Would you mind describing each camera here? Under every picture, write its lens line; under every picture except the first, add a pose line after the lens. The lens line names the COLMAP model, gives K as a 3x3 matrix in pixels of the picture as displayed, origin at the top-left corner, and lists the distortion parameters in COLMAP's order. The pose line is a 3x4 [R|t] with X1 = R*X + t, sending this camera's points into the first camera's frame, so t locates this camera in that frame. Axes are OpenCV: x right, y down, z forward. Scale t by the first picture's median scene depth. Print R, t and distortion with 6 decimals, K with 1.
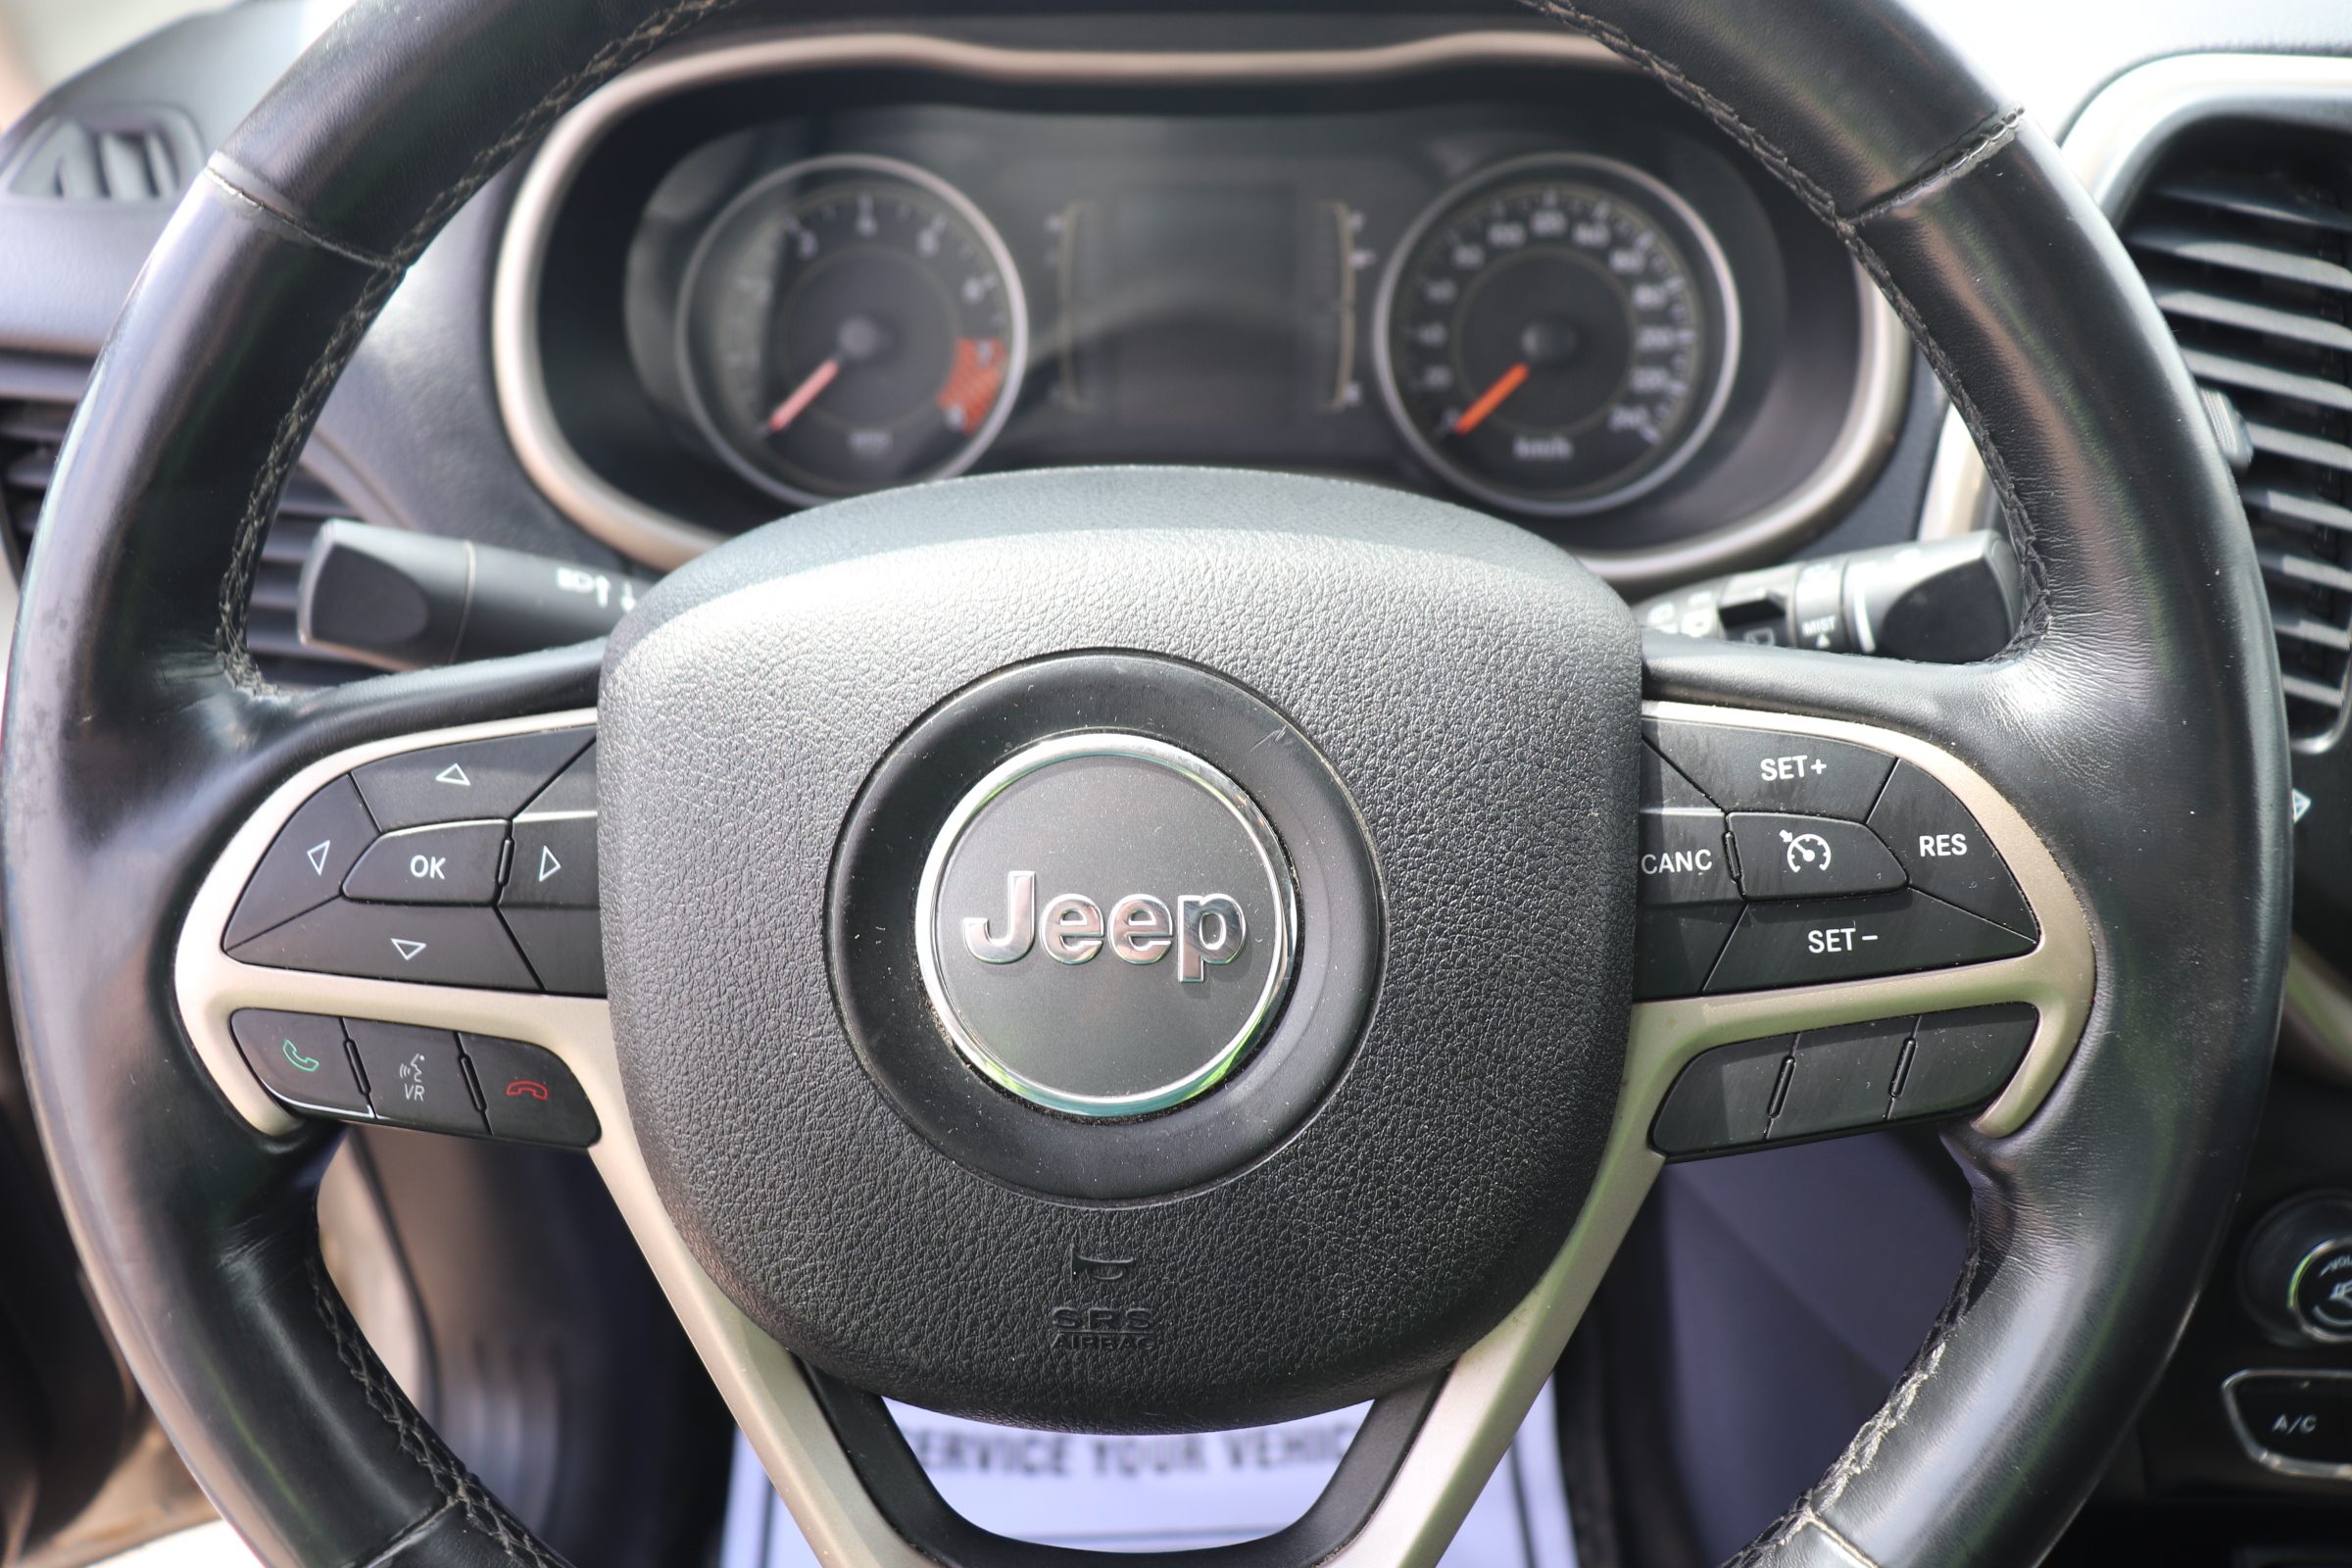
lens RADIAL K [[1904.7, 0, 1174.5], [0, 1904.7, 788.8], [0, 0, 1]] dist [-0.057318, -0.000078]
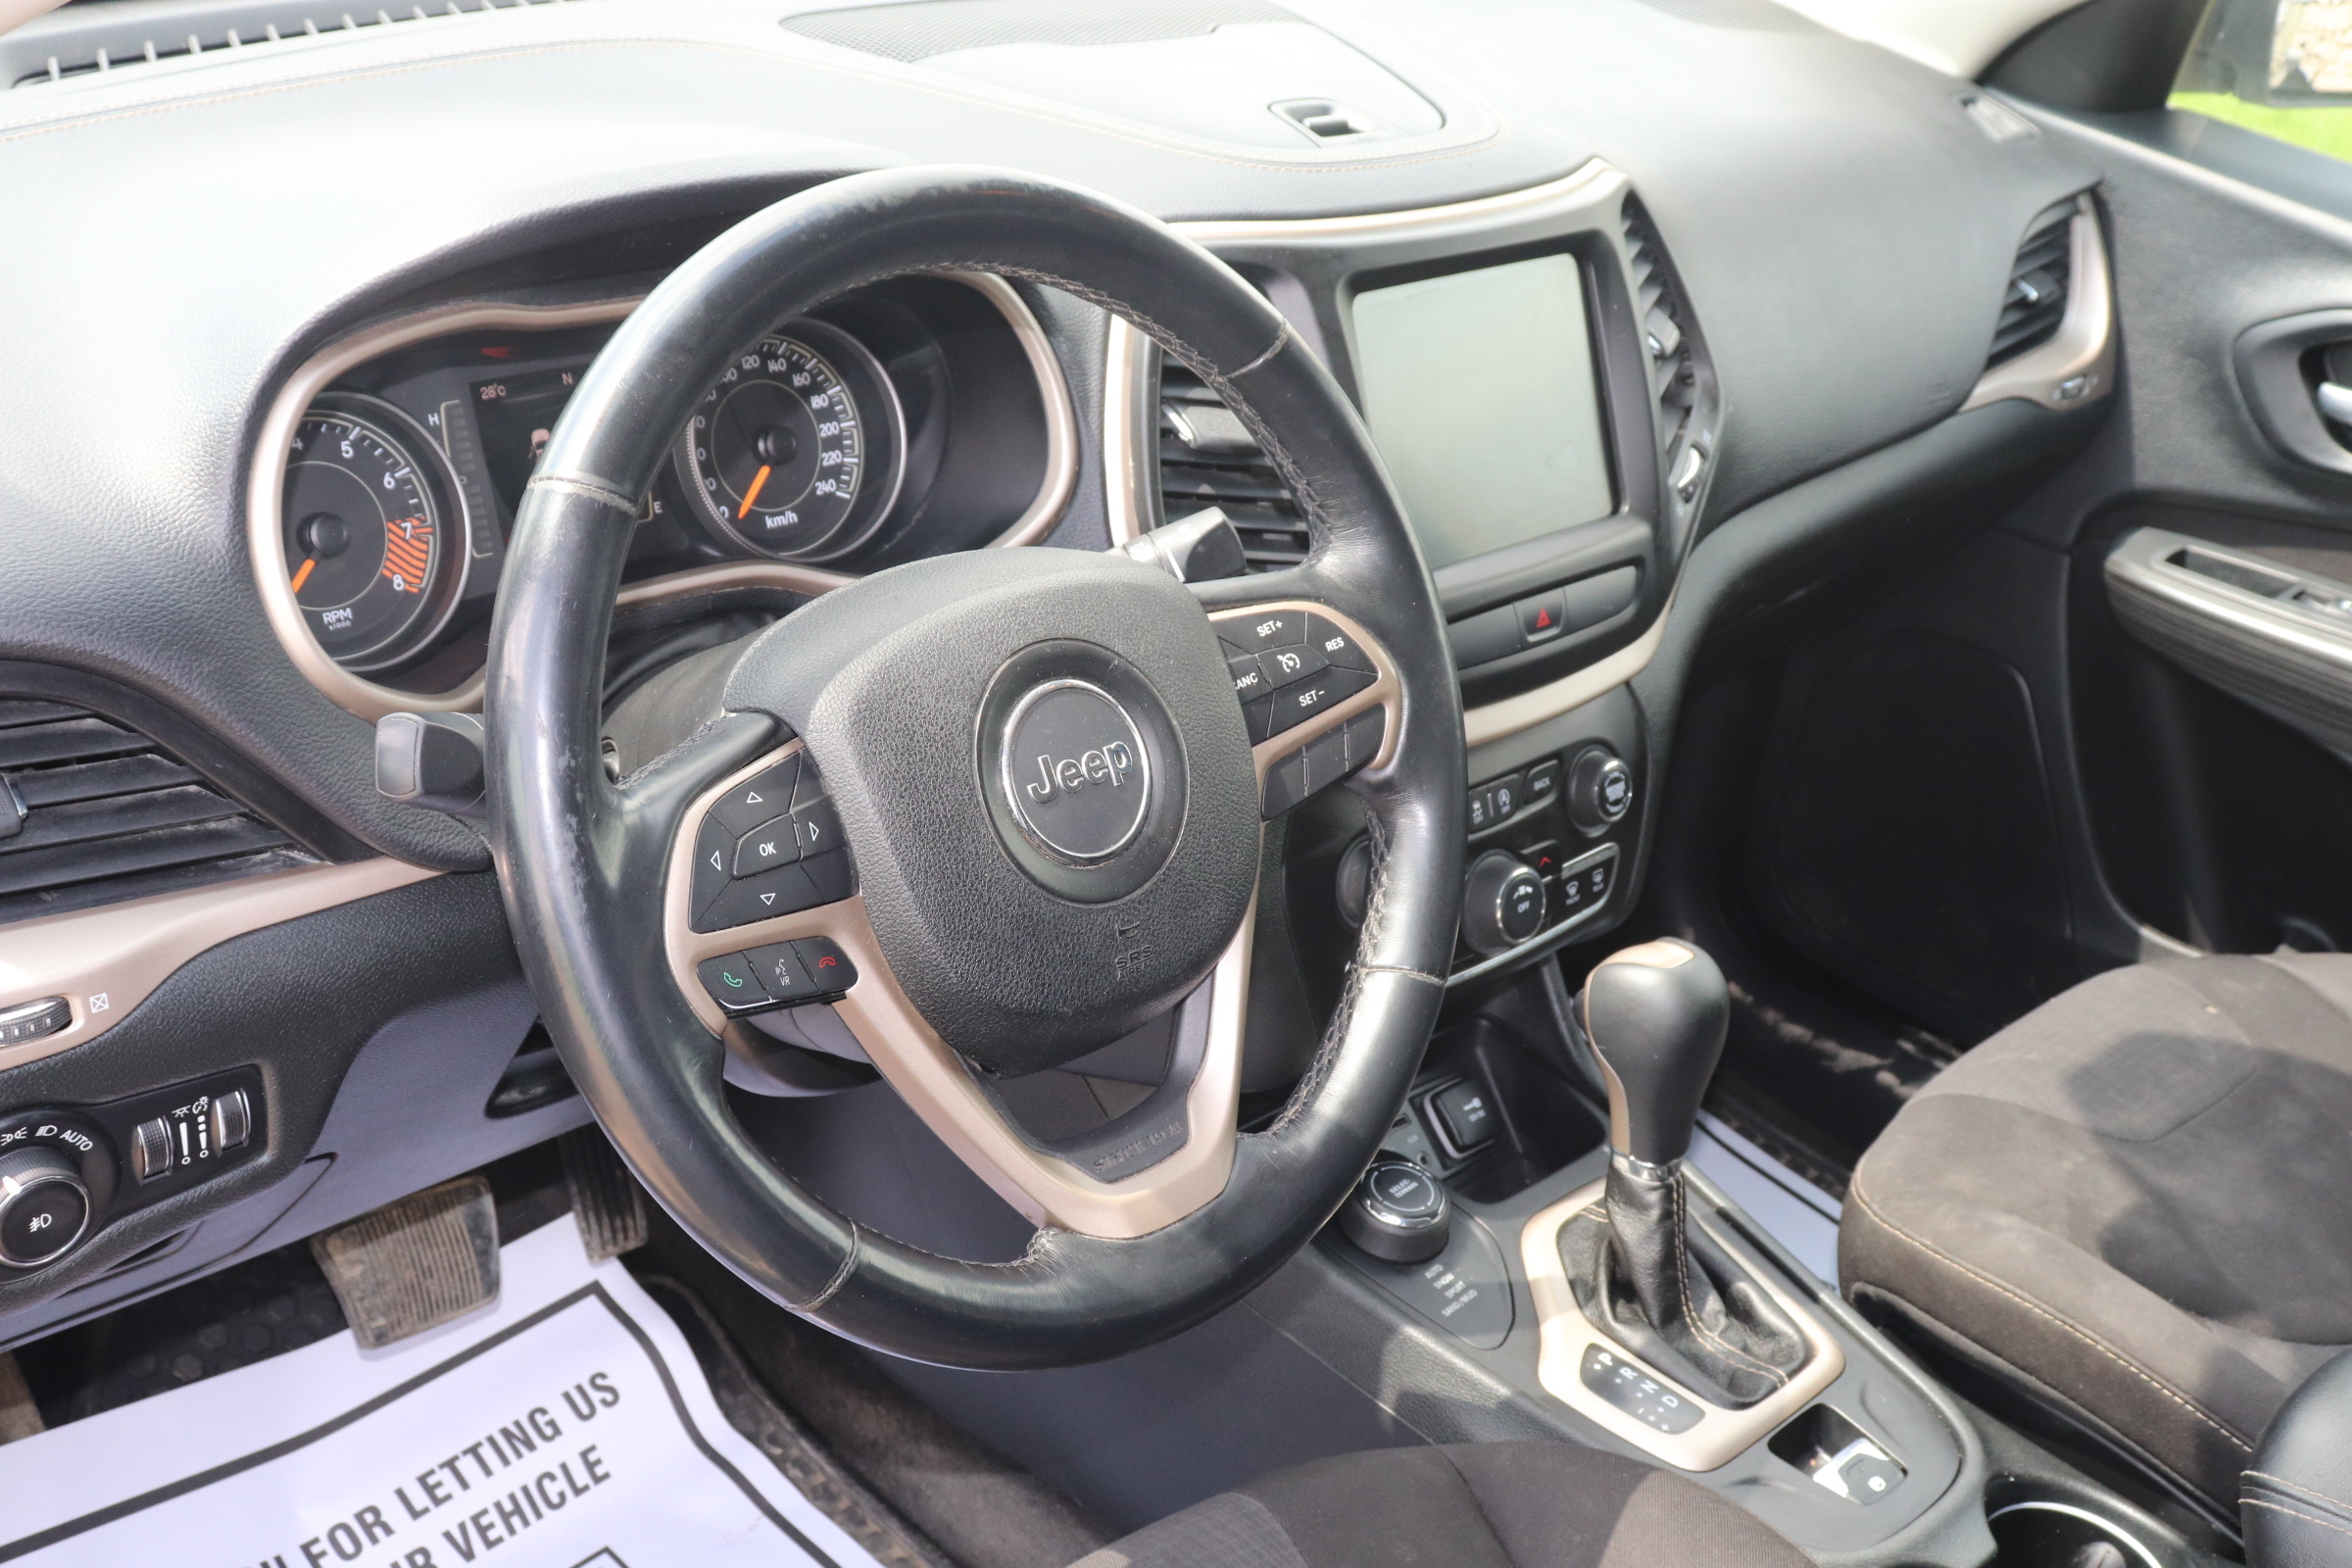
lens RADIAL K [[2730.4, 0, 1176.9], [0, 2730.4, 785.2], [0, 0, 1]] dist [0.117107, 0.000000]
pose [[0.682807, -0.255596, 0.684431, -1.176725], [0.292828, 0.954012, 0.064135, -0.042901], [-0.669348, 0.156629, 0.726251, -0.709810]]
